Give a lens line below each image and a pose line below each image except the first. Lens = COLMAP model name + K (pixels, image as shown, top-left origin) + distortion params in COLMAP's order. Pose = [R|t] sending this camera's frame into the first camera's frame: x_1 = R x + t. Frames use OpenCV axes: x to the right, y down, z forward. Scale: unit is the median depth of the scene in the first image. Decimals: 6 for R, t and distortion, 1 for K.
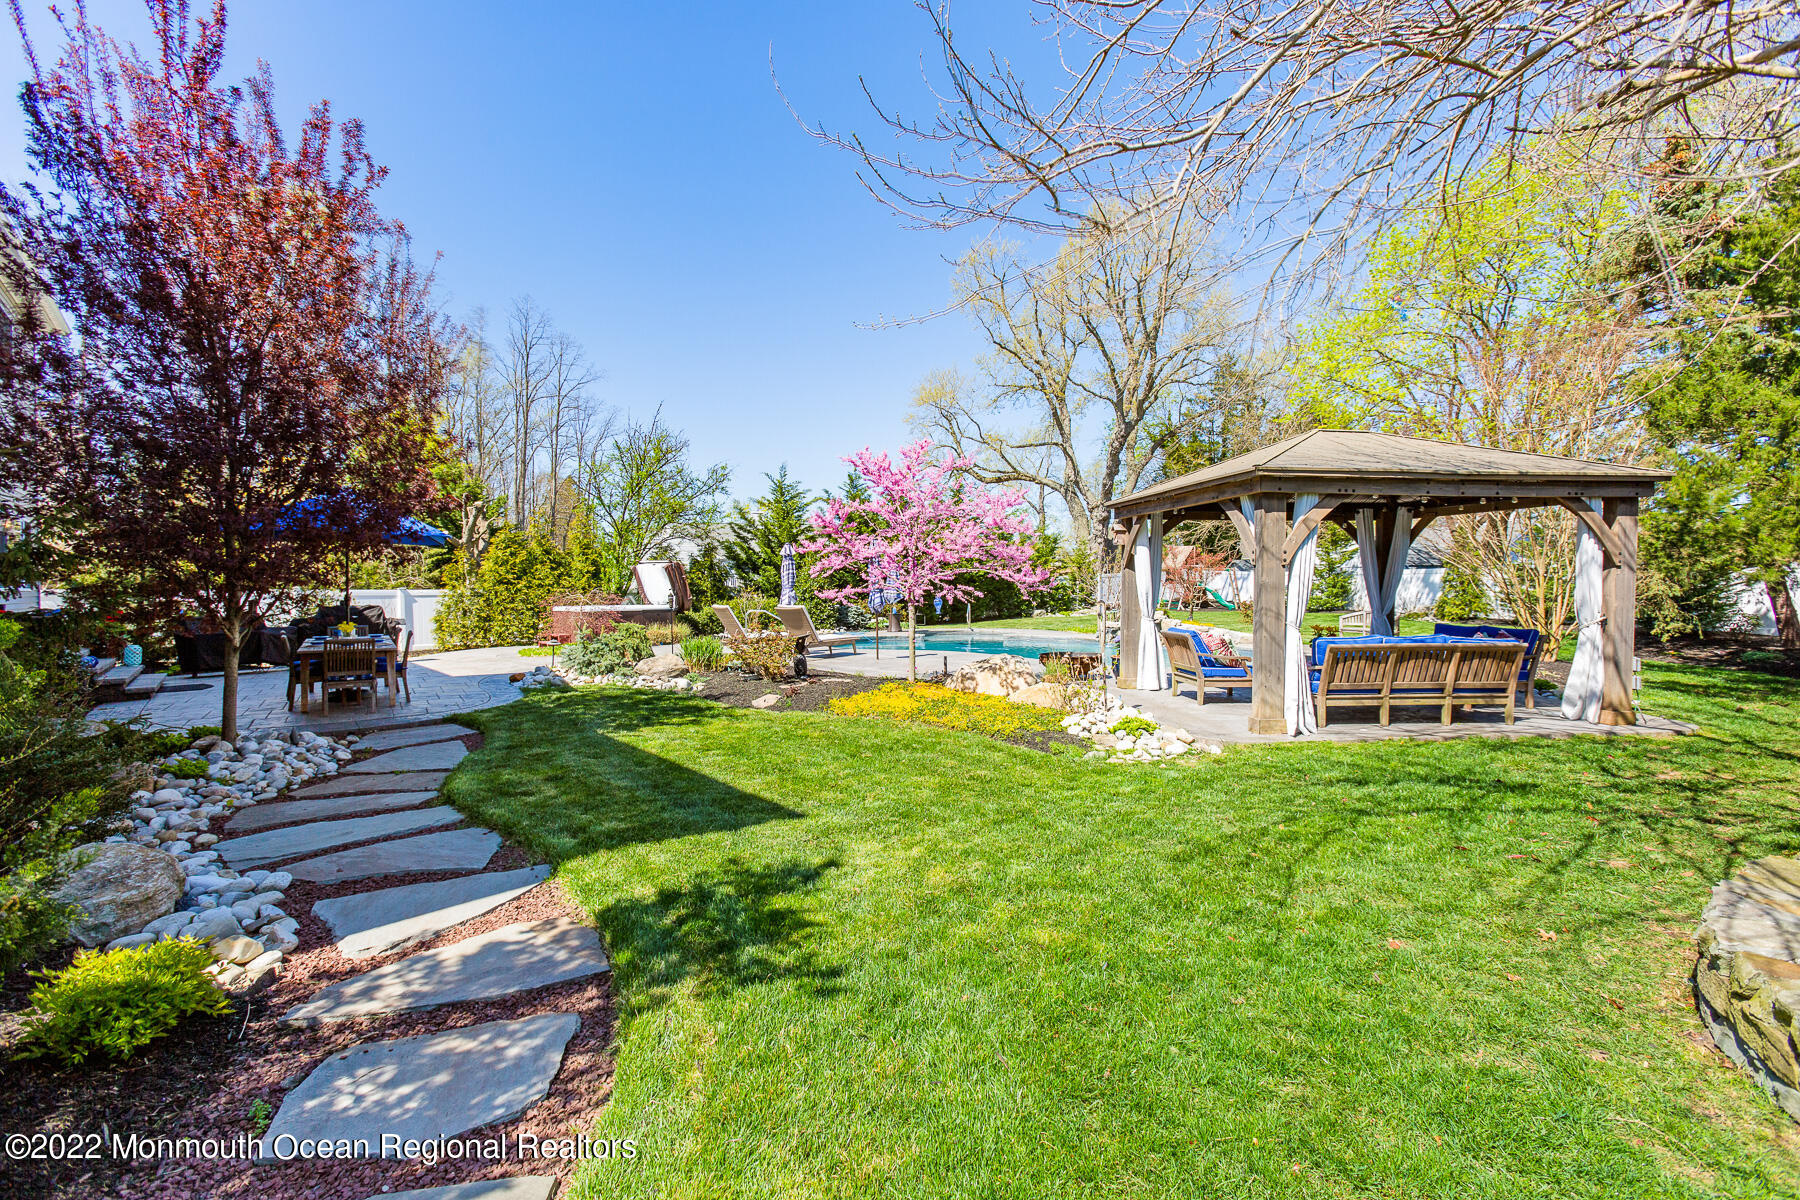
lens RADIAL K [[785.0, 0, 900.0], [0, 785.0, 600.0], [0, 0, 1]] dist [0.001045, 0.000610]
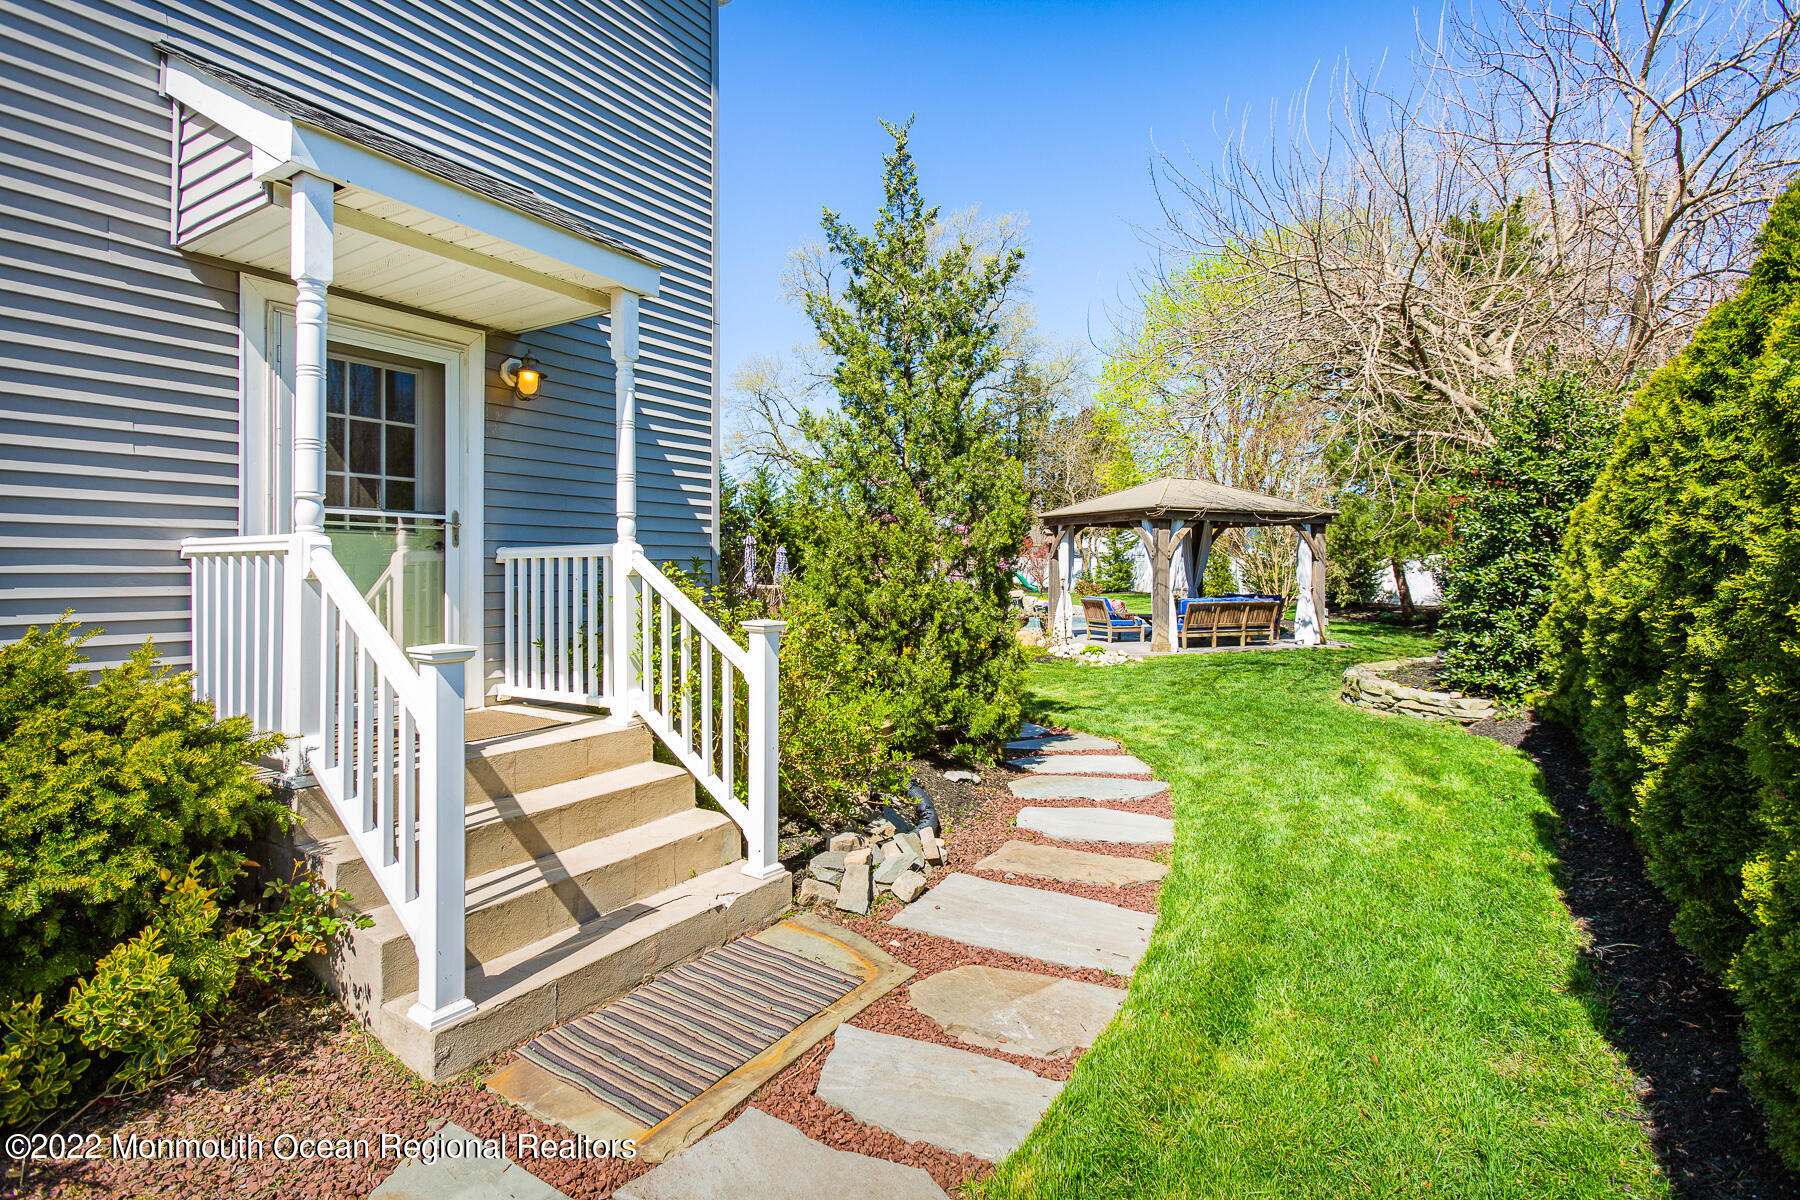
lens RADIAL K [[862.8, 0, 901.1], [0, 862.8, 569.8], [0, 0, 1]] dist [0.000825, 0.000267]
pose [[0.956738, 0.001878, 0.290944, -0.536905], [0.003919, 0.999805, -0.019338, 0.013167], [-0.290924, 0.019641, 0.956545, -0.574827]]
